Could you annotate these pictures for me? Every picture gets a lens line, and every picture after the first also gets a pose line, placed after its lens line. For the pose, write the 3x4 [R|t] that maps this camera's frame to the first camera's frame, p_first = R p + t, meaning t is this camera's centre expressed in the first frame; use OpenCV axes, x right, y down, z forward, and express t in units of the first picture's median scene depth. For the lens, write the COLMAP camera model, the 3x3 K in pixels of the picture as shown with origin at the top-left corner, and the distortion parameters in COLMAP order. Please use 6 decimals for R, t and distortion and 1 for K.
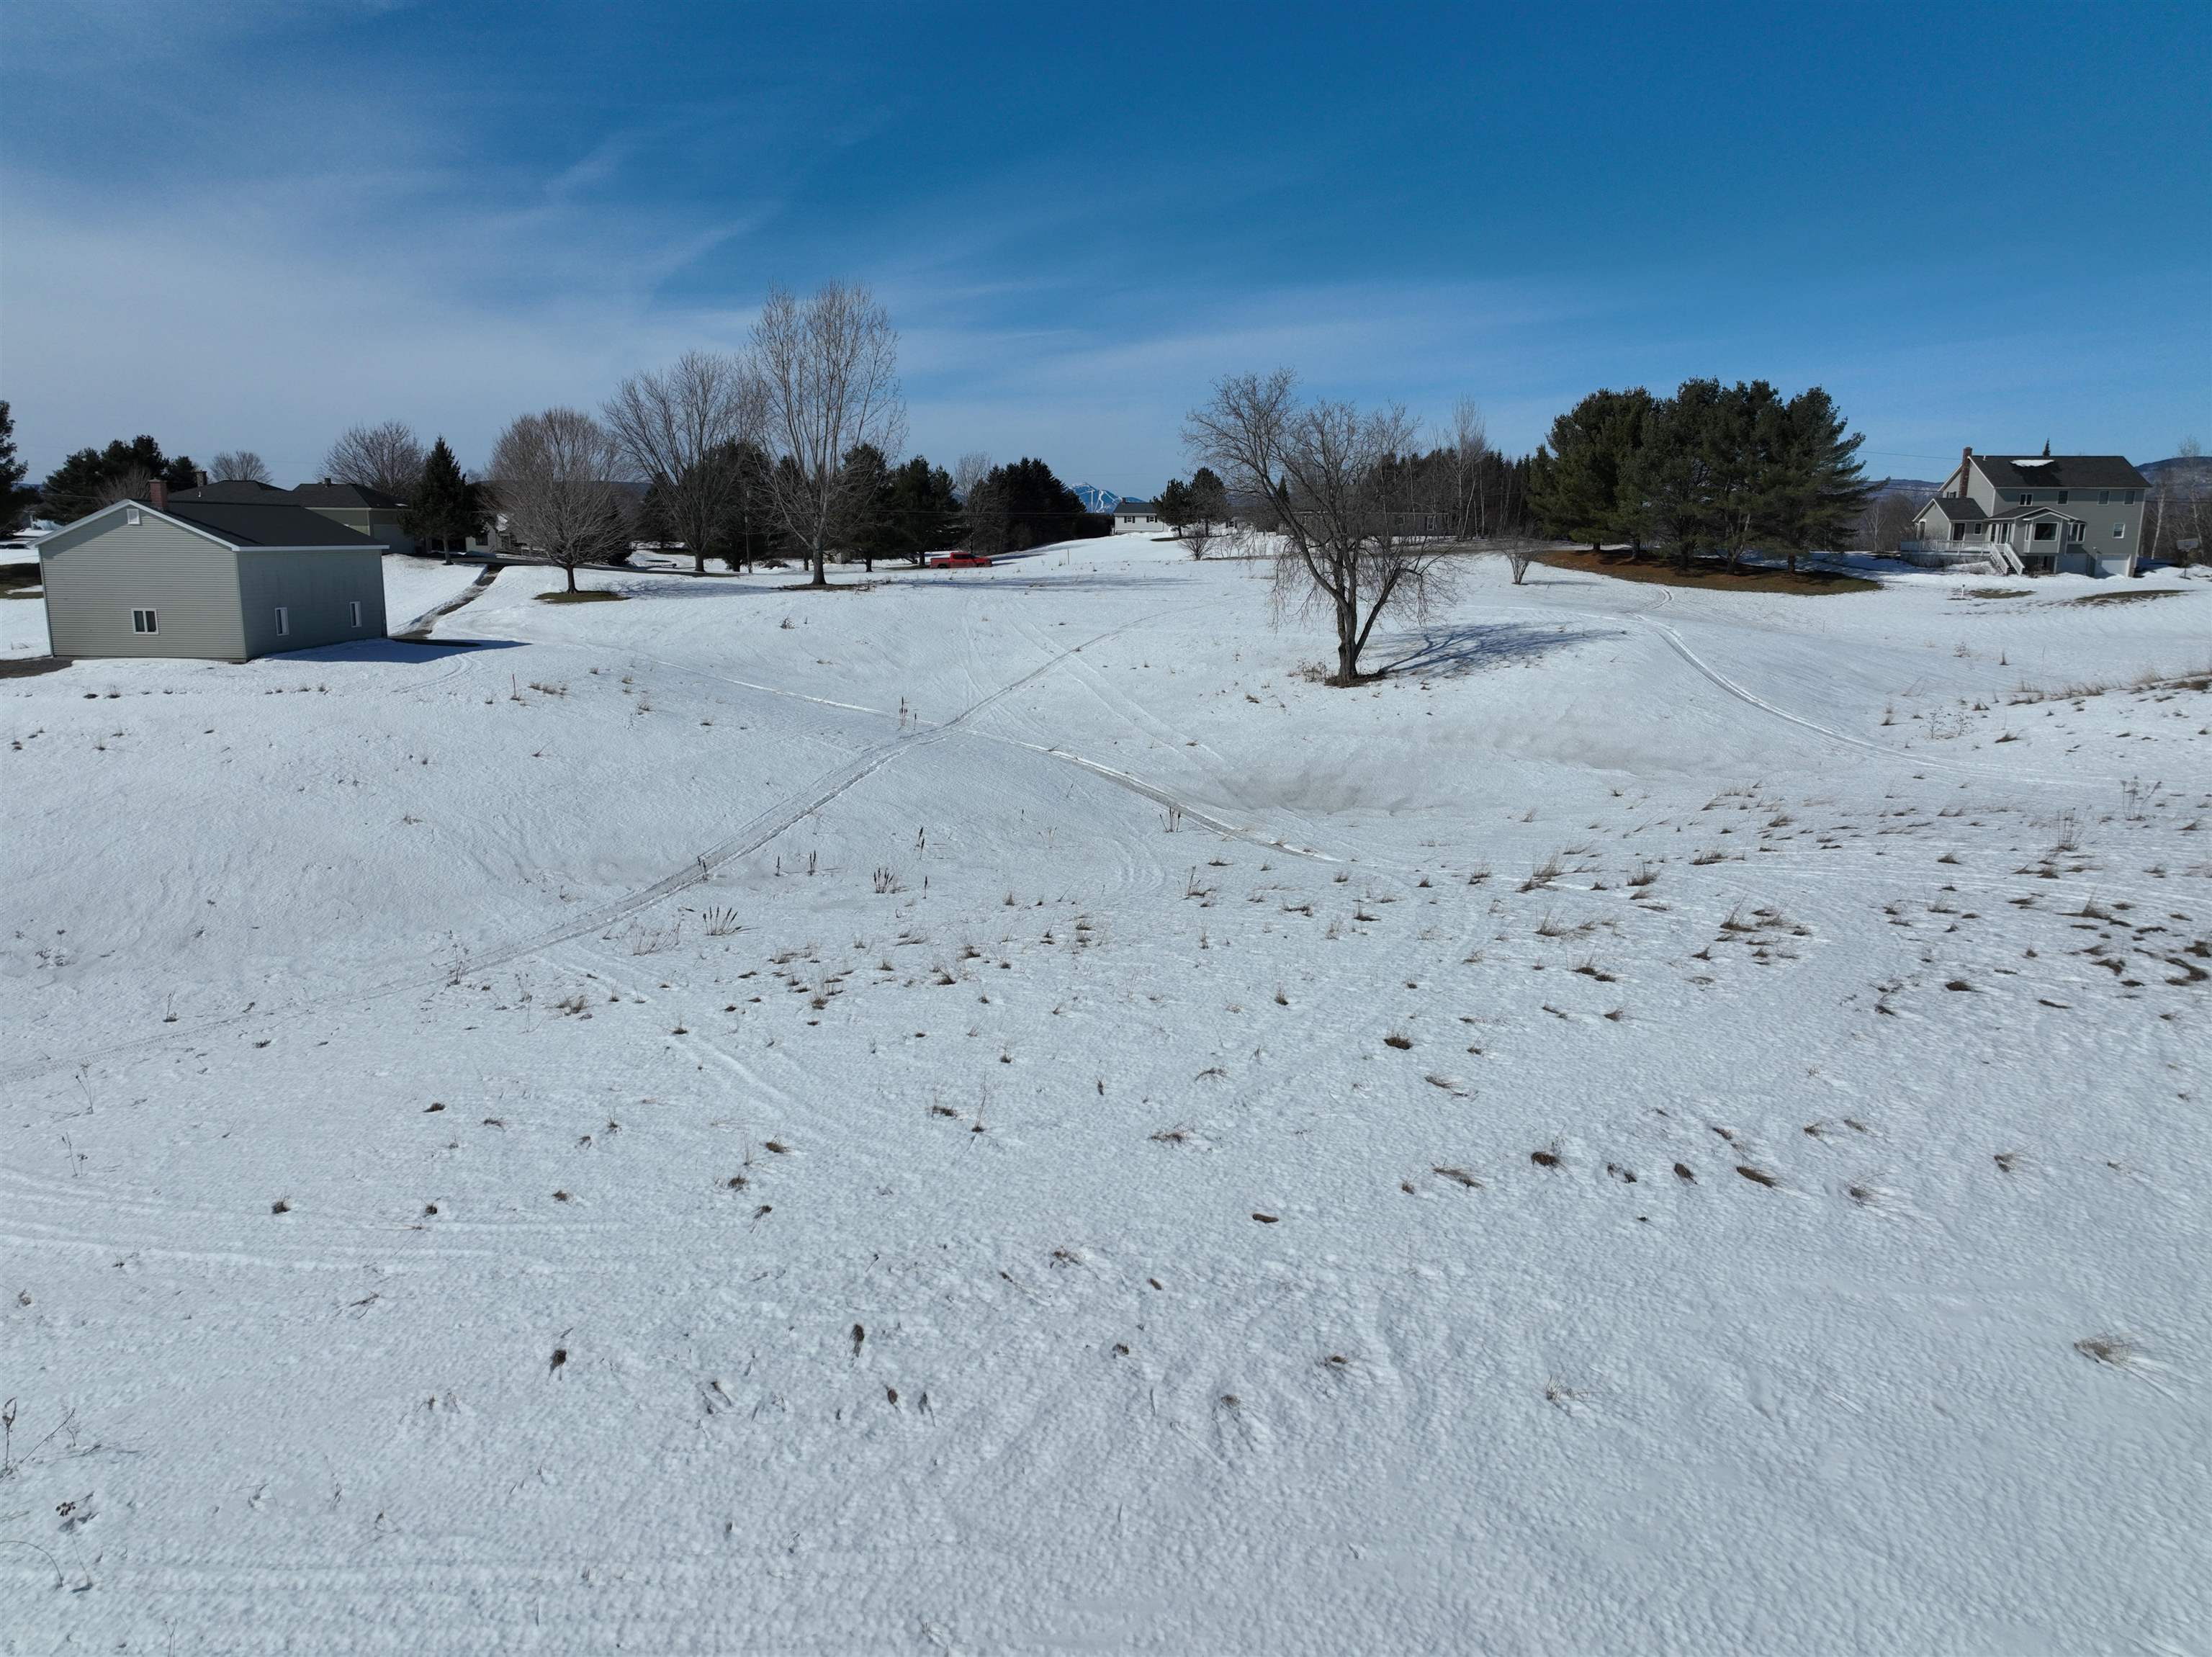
lens RADIAL K [[1553.0, 0, 1094.8], [0, 1553.0, 819.5], [0, 0, 1]] dist [0.000054, 0.012313]
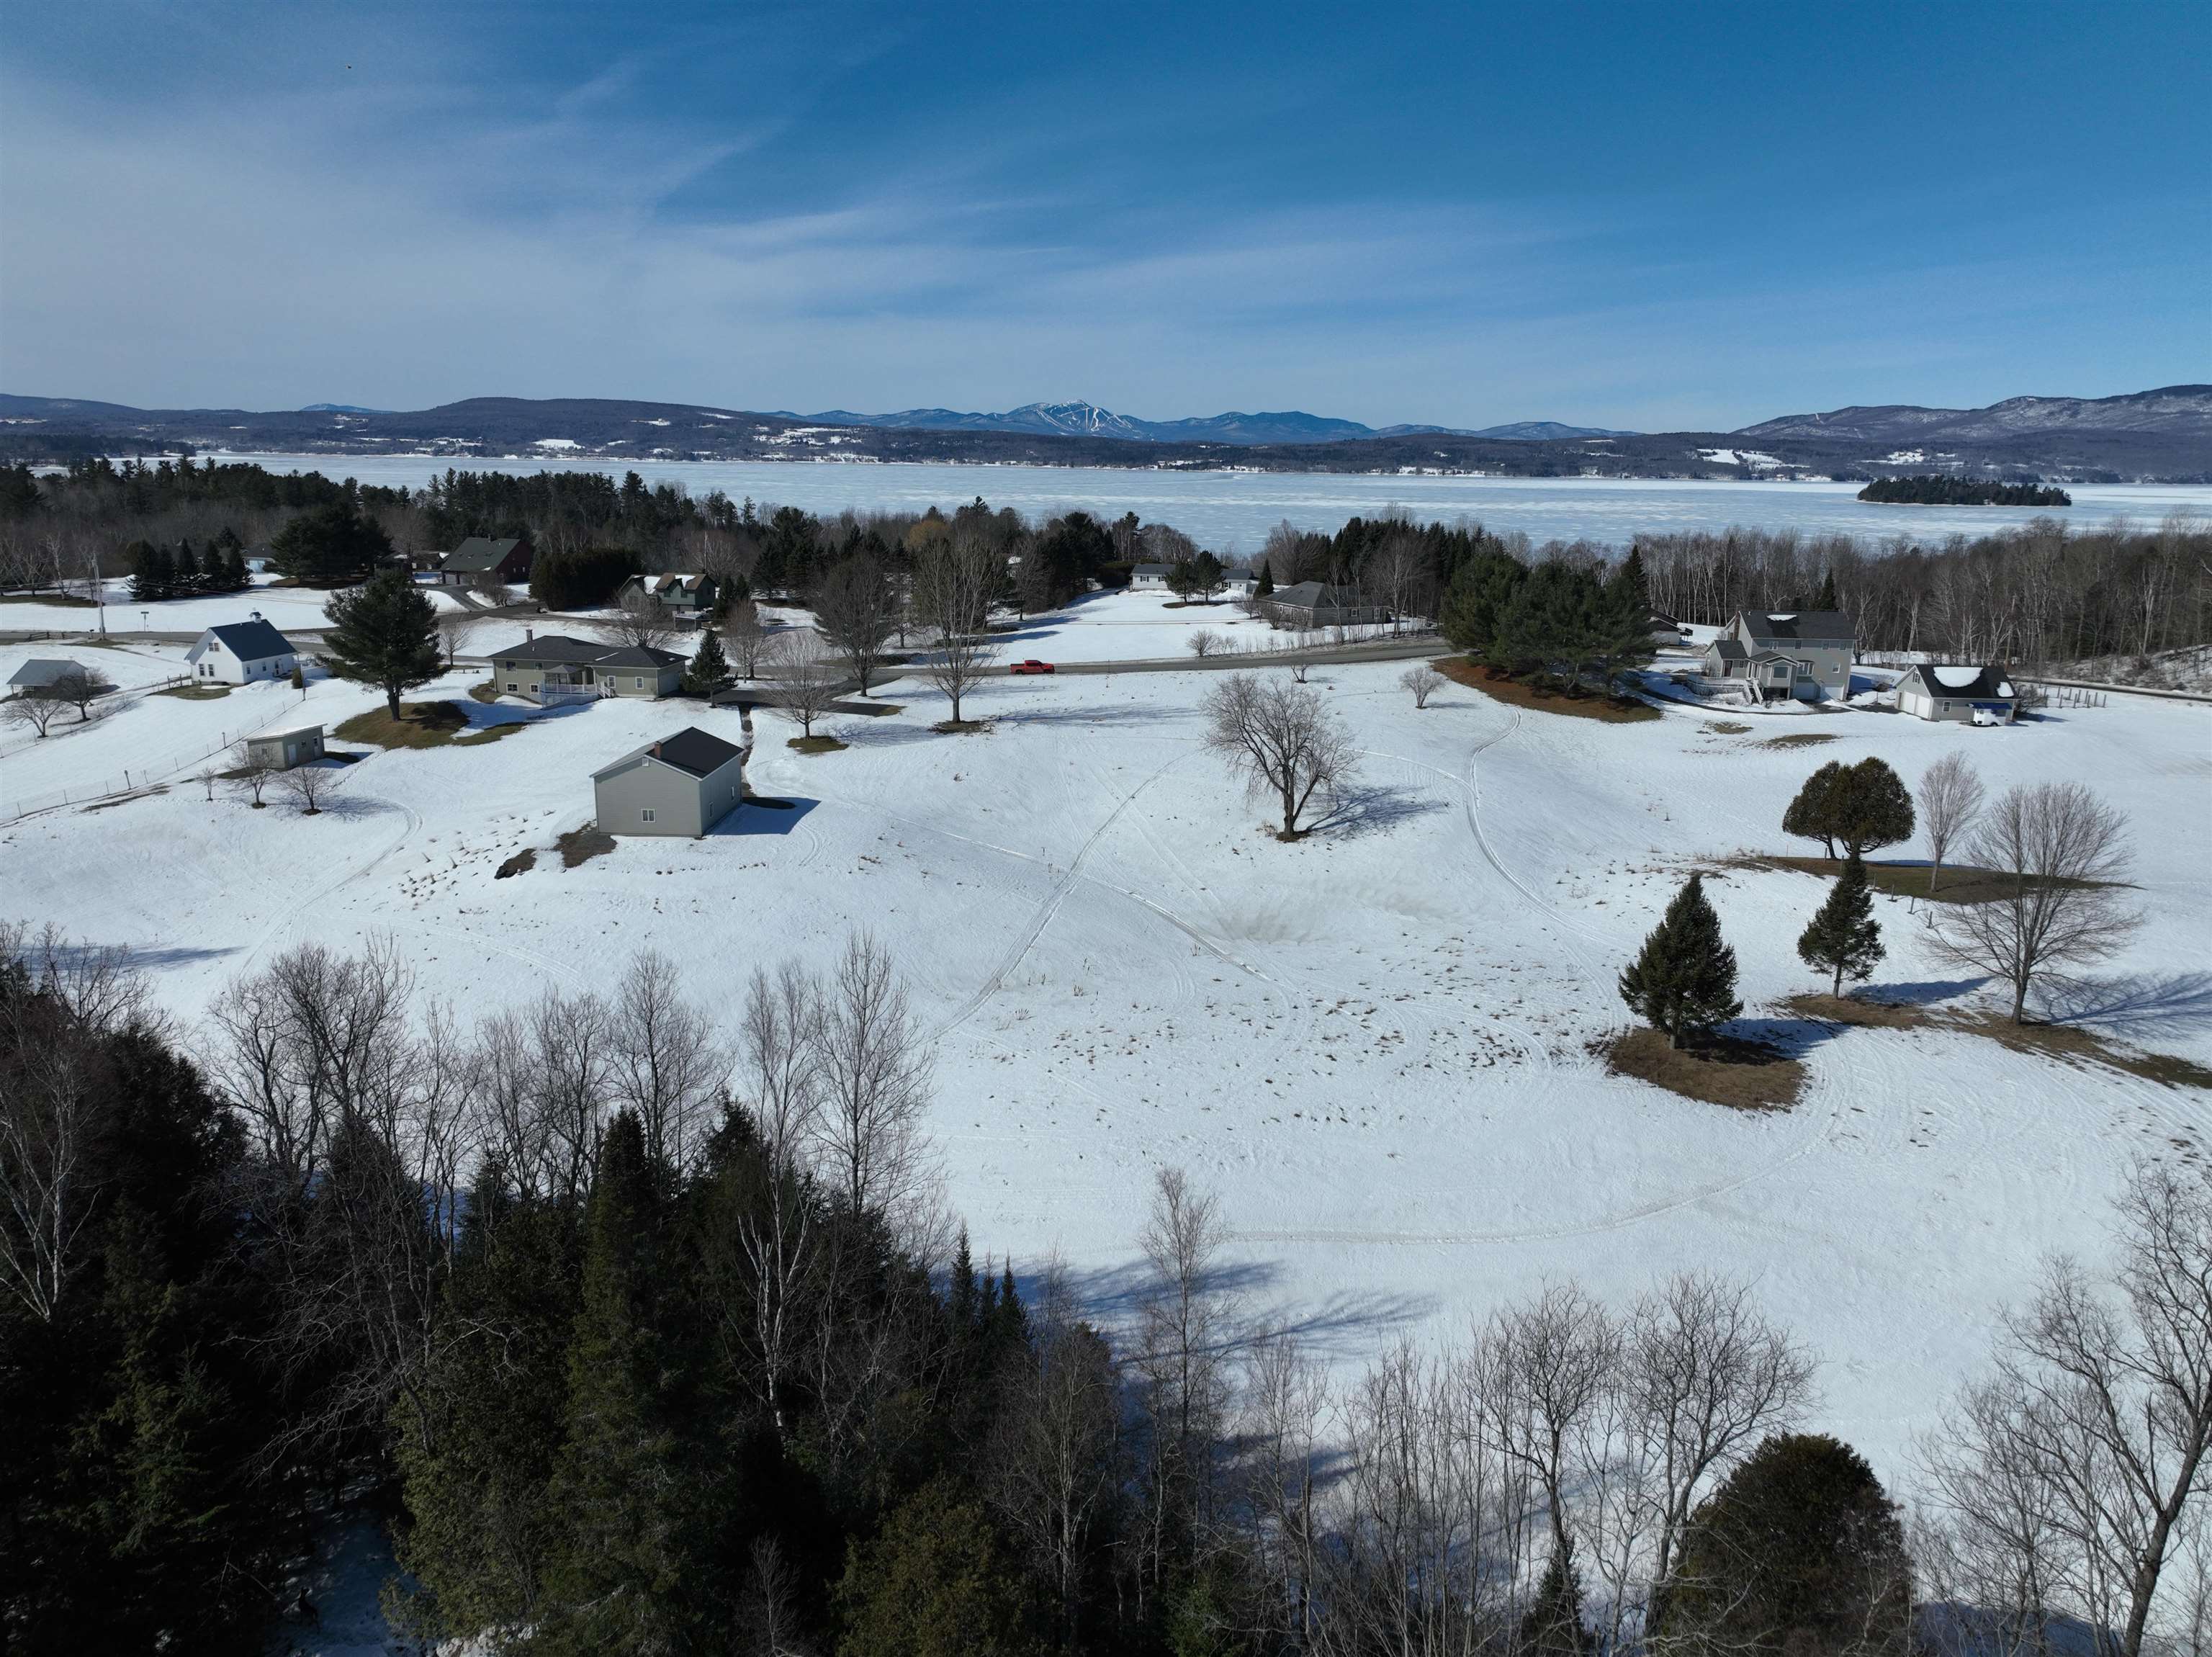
lens RADIAL K [[1553.0, 0, 1100.8], [0, 1553.0, 824.1], [0, 0, 1]] dist [0.000054, 0.012313]
pose [[0.999930, 0.007204, 0.009424, -0.080285], [-0.007702, 0.998518, 0.053874, -0.222096], [-0.009021, -0.053943, 0.998503, -0.884345]]
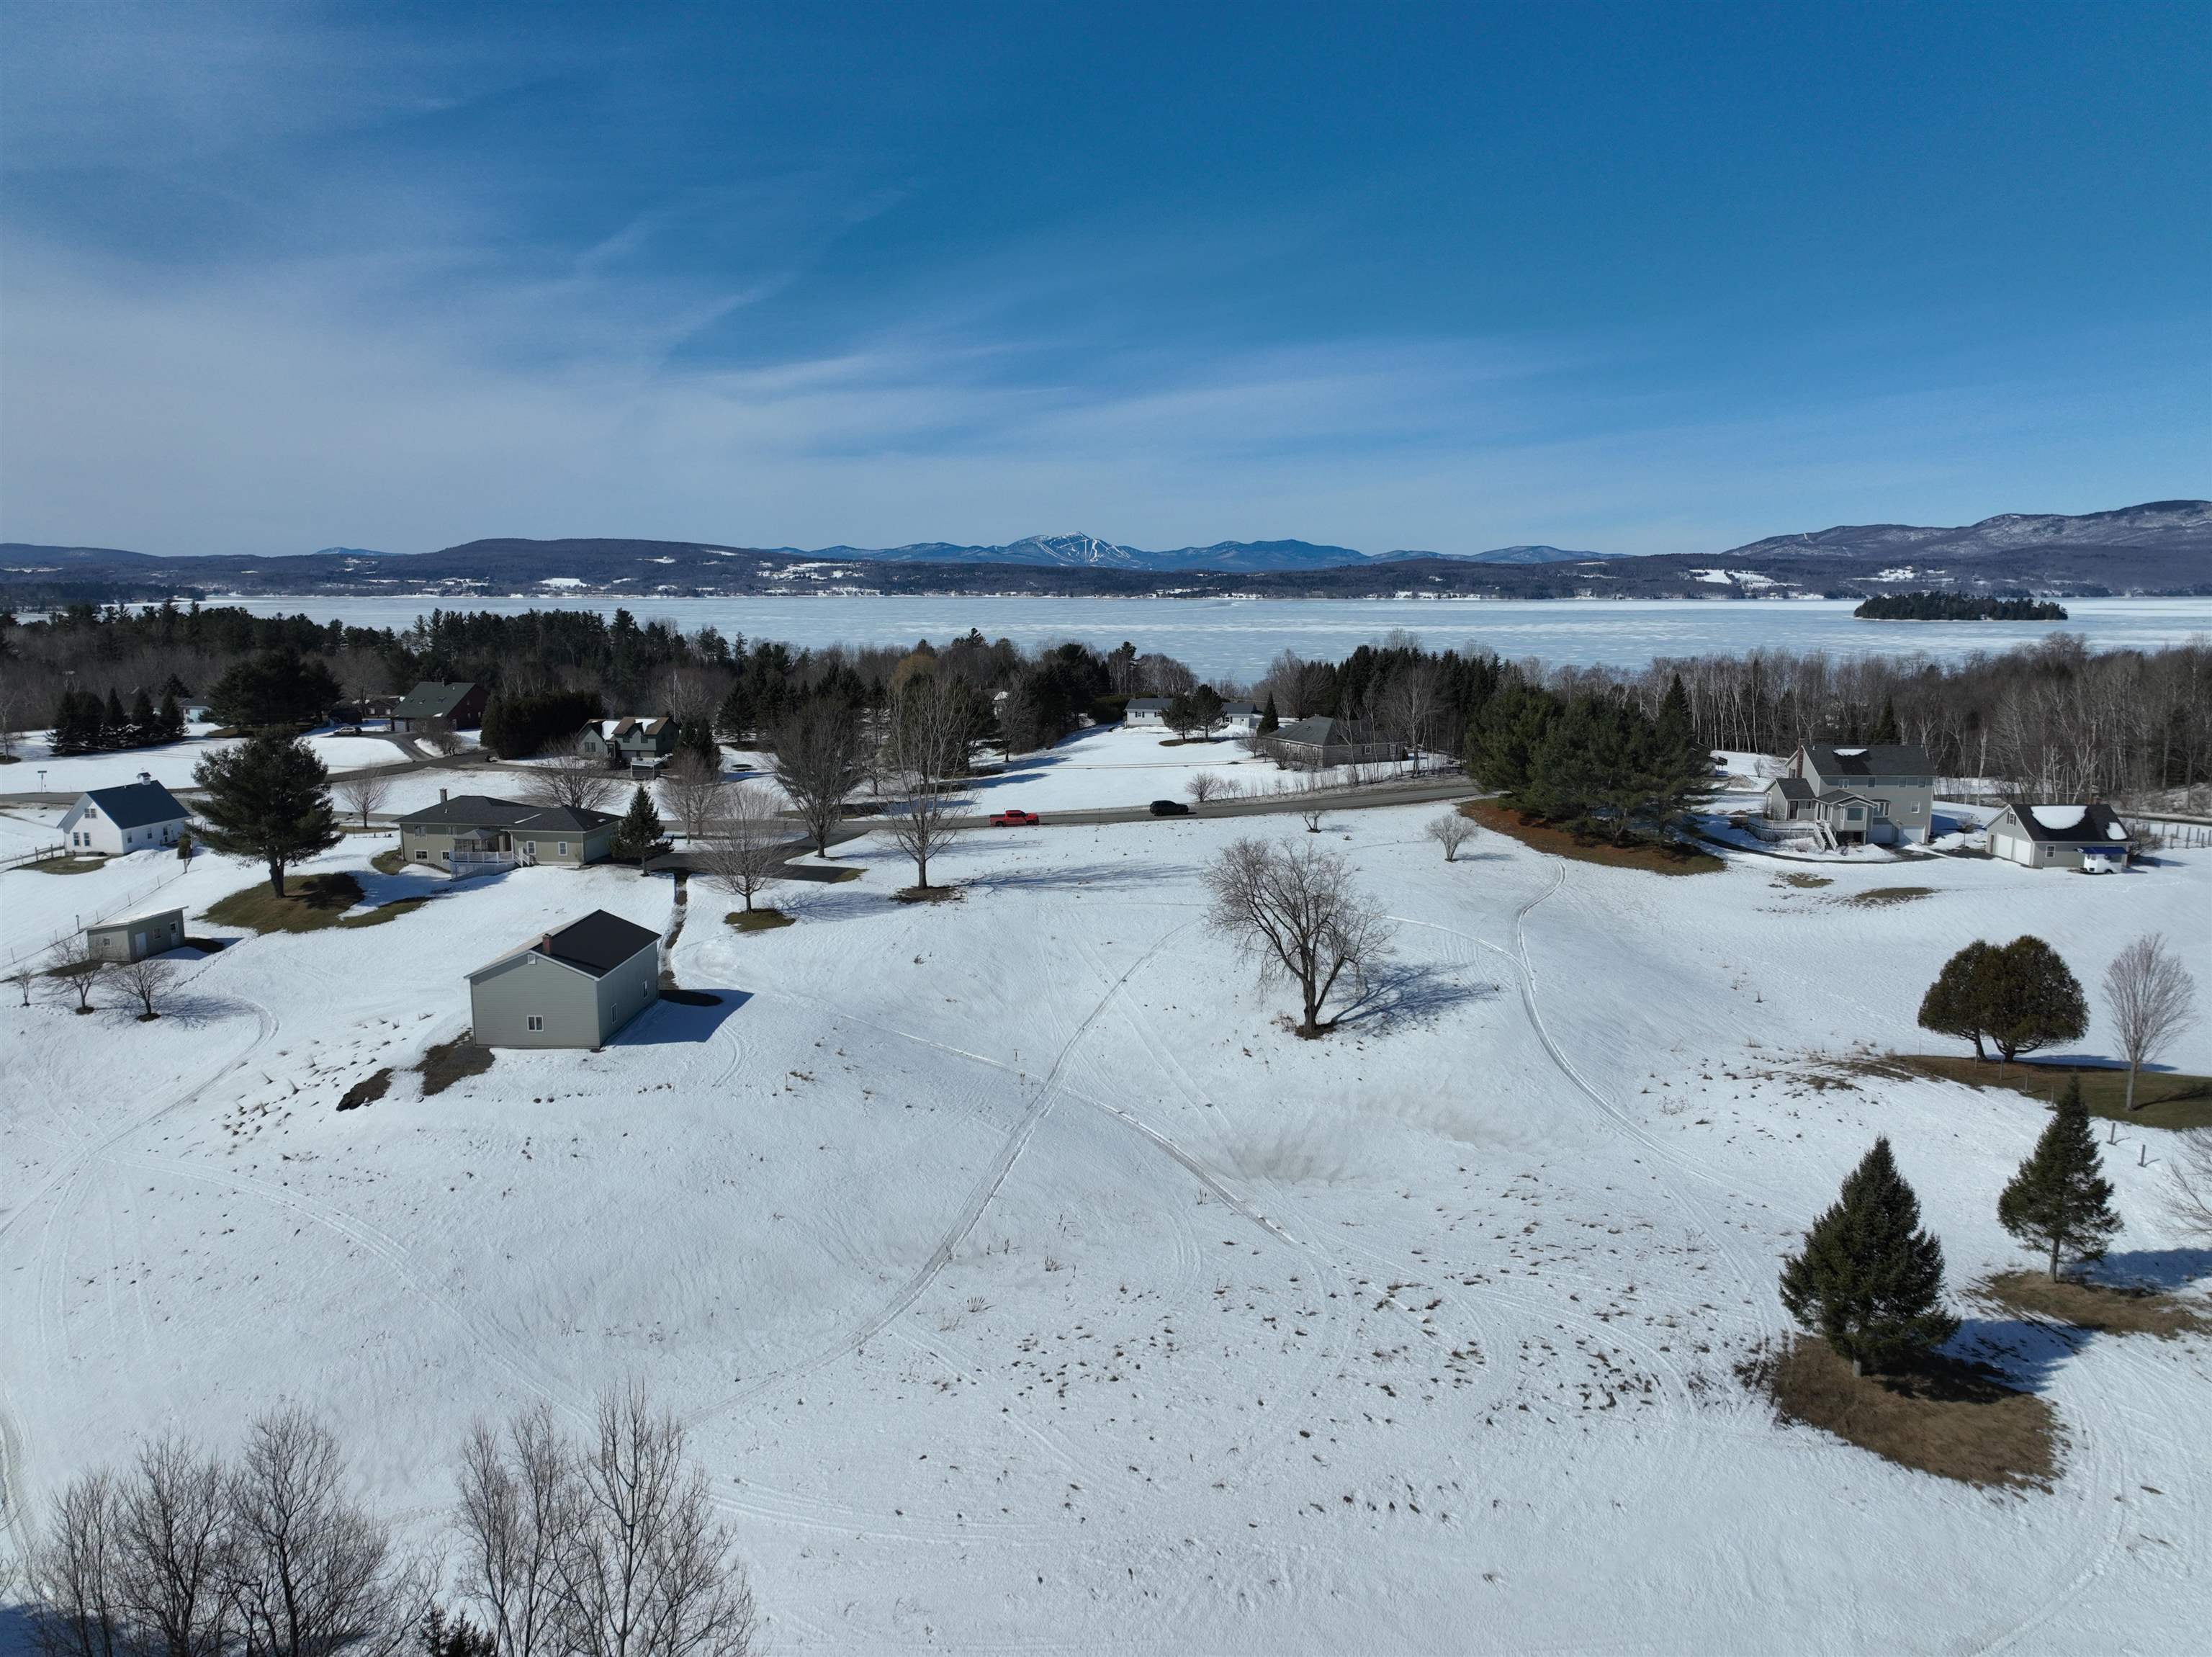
lens RADIAL K [[1553.0, 0, 1099.4], [0, 1553.0, 827.5], [0, 0, 1]] dist [0.000054, 0.012313]
pose [[0.999955, -0.007465, 0.005916, -0.053997], [0.007607, 0.999675, -0.024346, -0.280653], [-0.005732, 0.024390, 0.999686, -0.561821]]
